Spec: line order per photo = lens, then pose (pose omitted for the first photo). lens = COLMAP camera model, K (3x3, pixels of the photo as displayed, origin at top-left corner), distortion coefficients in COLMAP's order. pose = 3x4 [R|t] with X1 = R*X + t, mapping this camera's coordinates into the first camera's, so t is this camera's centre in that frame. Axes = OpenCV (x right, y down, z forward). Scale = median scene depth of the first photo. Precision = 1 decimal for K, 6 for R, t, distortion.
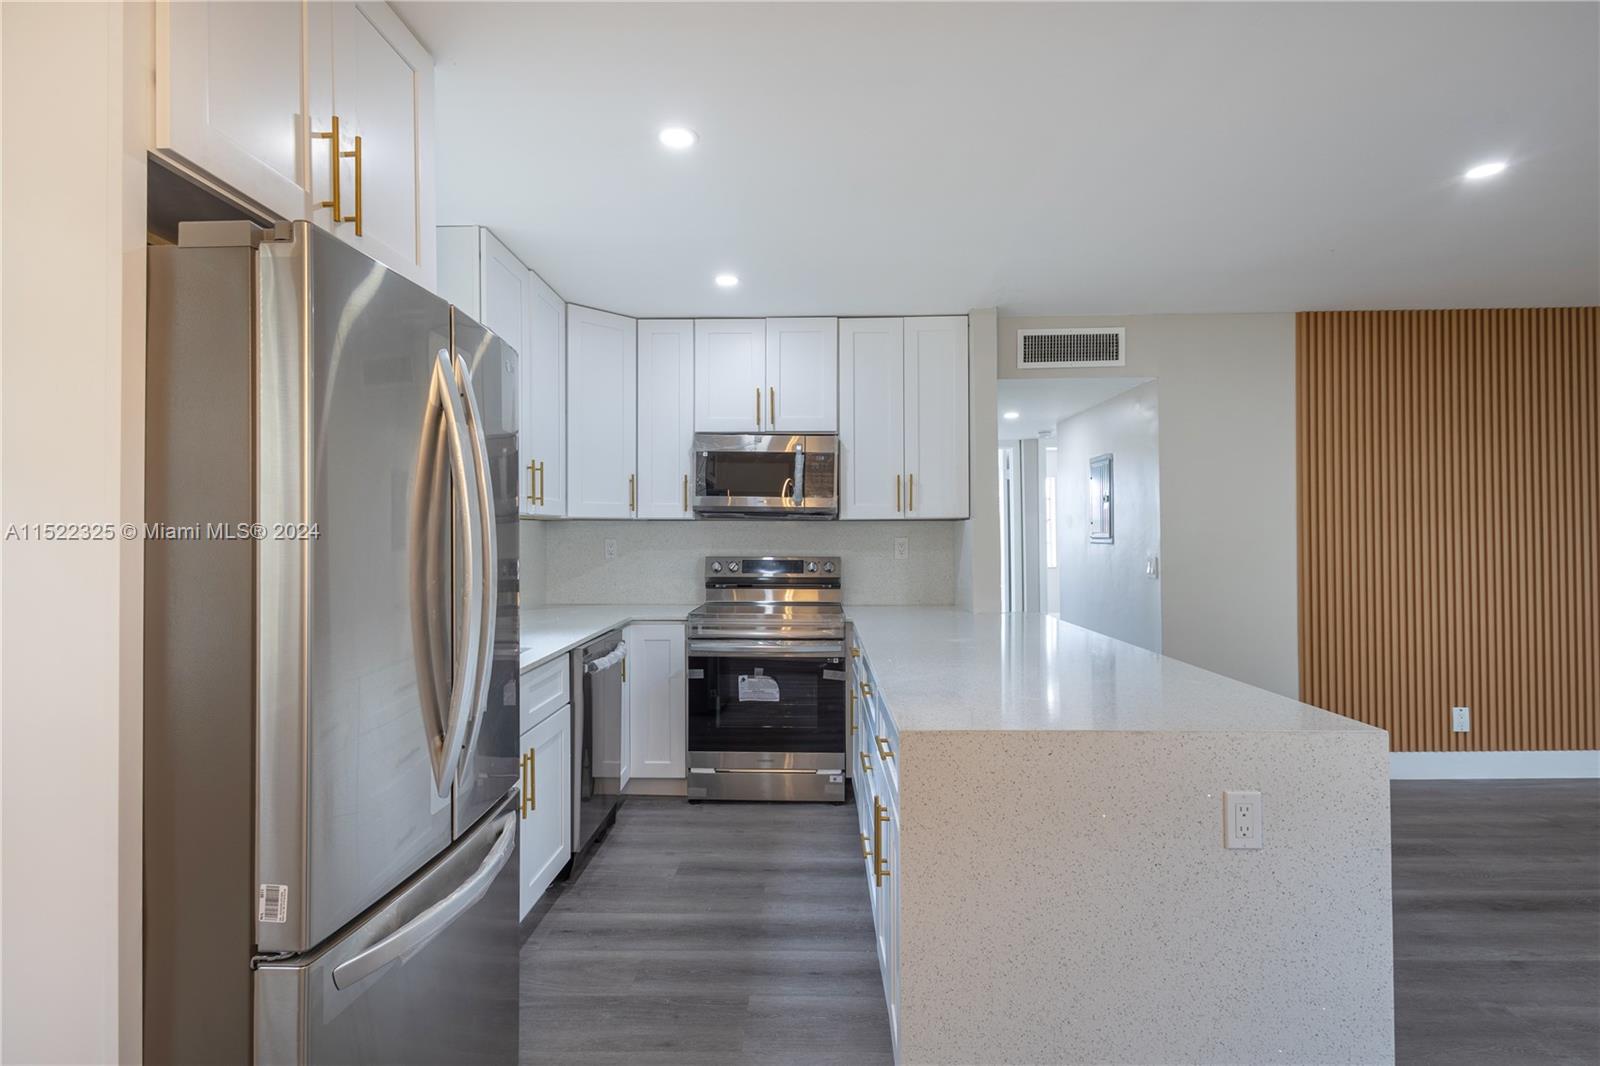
lens RADIAL K [[754.2, 0, 800.0], [0, 754.2, 533.0], [0, 0, 1]] dist [0.021636, 0.000230]
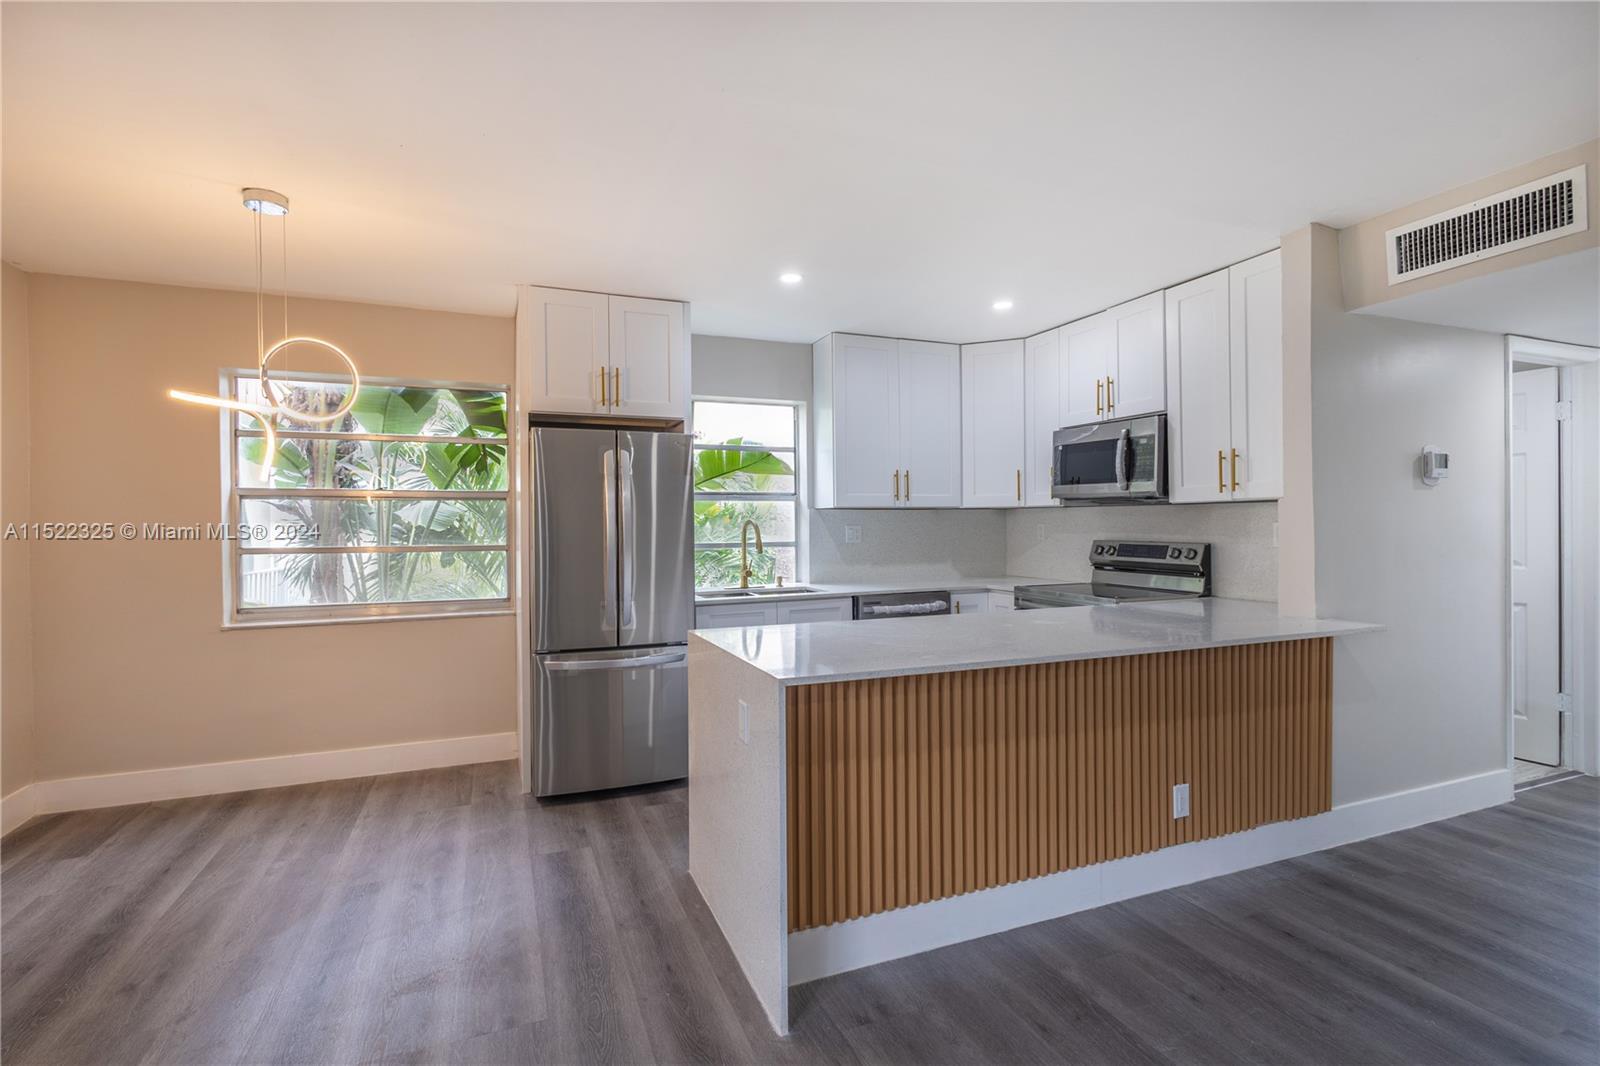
lens RADIAL K [[736.7, 0, 814.3], [0, 736.7, 532.5], [0, 0, 1]] dist [0.019073, 0.000151]
pose [[0.413419, 0.011402, -0.910469, 0.716475], [0.012255, 0.999761, 0.018085, -0.003724], [0.910458, -0.018634, 0.413181, 0.211331]]
